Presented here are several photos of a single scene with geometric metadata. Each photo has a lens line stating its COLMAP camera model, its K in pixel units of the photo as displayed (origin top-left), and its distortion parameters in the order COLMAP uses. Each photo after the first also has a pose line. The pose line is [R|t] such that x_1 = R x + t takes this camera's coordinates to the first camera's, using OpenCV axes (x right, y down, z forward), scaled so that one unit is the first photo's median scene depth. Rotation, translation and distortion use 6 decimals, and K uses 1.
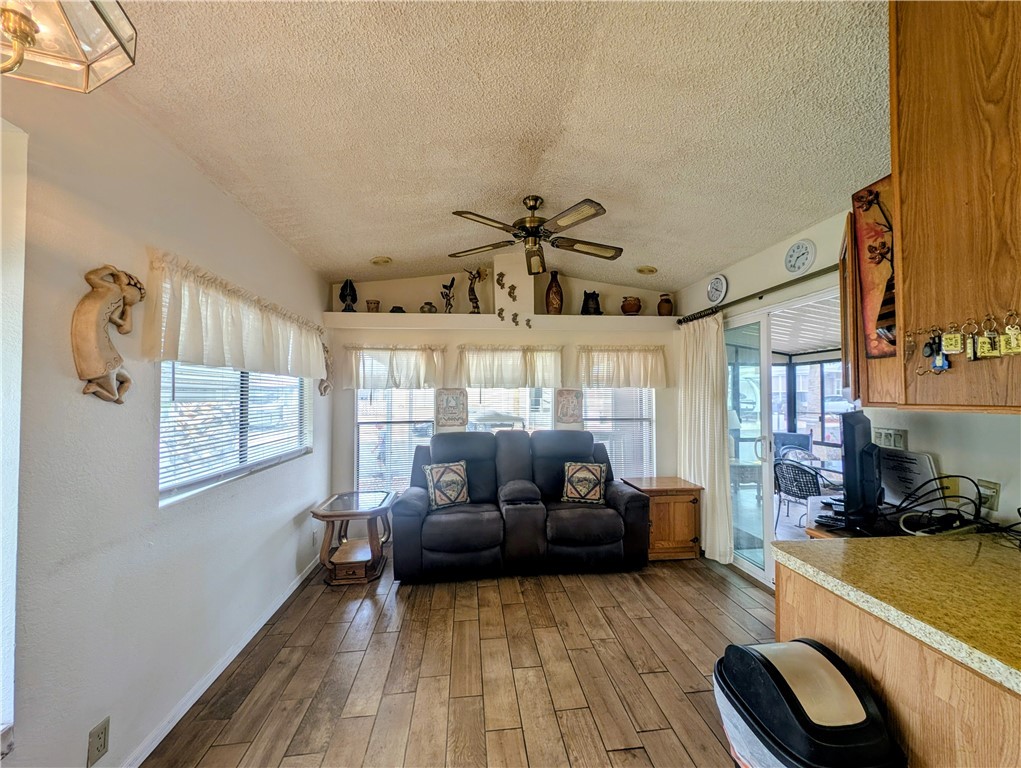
lens RADIAL K [[385.1, 0, 504.2], [0, 385.1, 386.6], [0, 0, 1]] dist [0.010148, -0.000249]
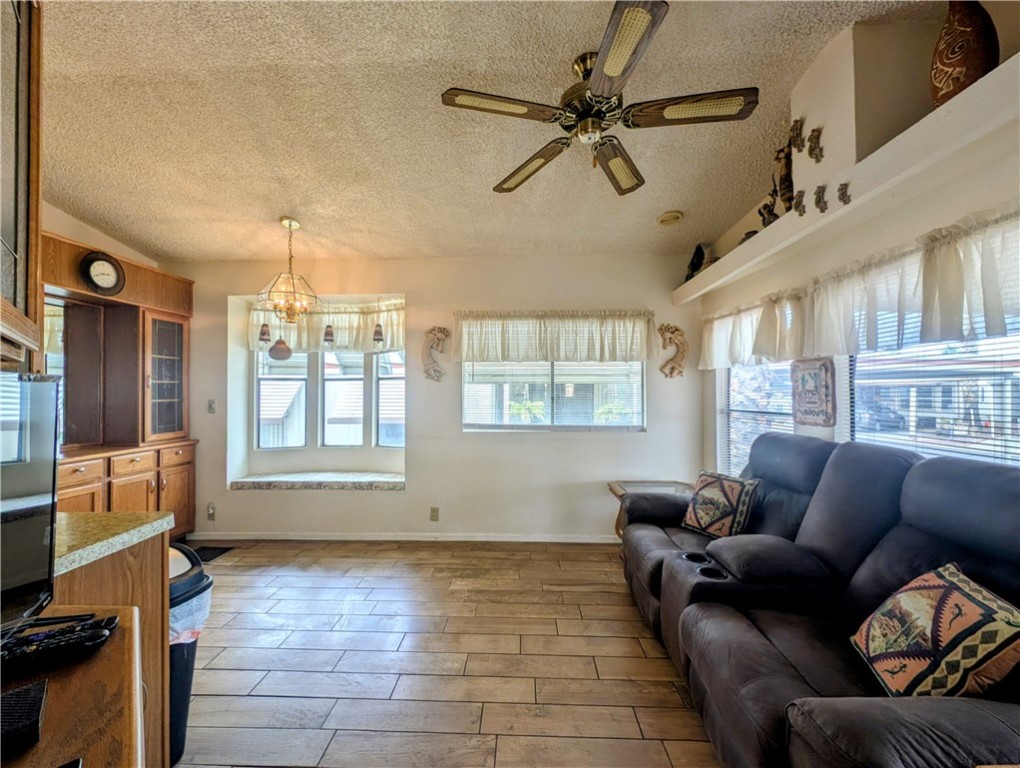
lens RADIAL K [[392.6, 0, 513.4], [0, 392.6, 387.6], [0, 0, 1]] dist [-0.000581, -0.000577]
pose [[-0.125789, -0.005390, -0.992042, 0.576012], [0.026621, 0.999607, -0.008806, 0.046968], [0.991700, -0.027517, -0.125596, 0.737332]]
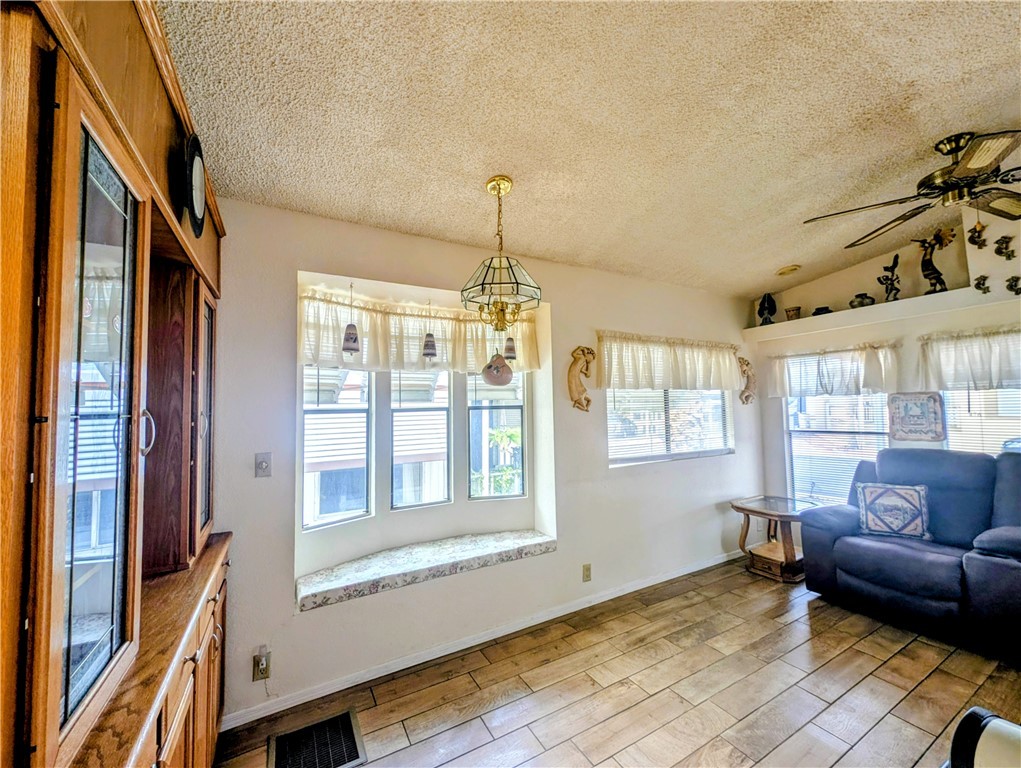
lens RADIAL K [[393.0, 0, 513.9], [0, 393.0, 387.6], [0, 0, 1]] dist [-0.000581, -0.000577]
pose [[0.396985, -0.051818, -0.916361, 0.317624], [0.040605, 0.998419, -0.038868, -0.008070], [0.916927, -0.021779, 0.398461, -0.072647]]
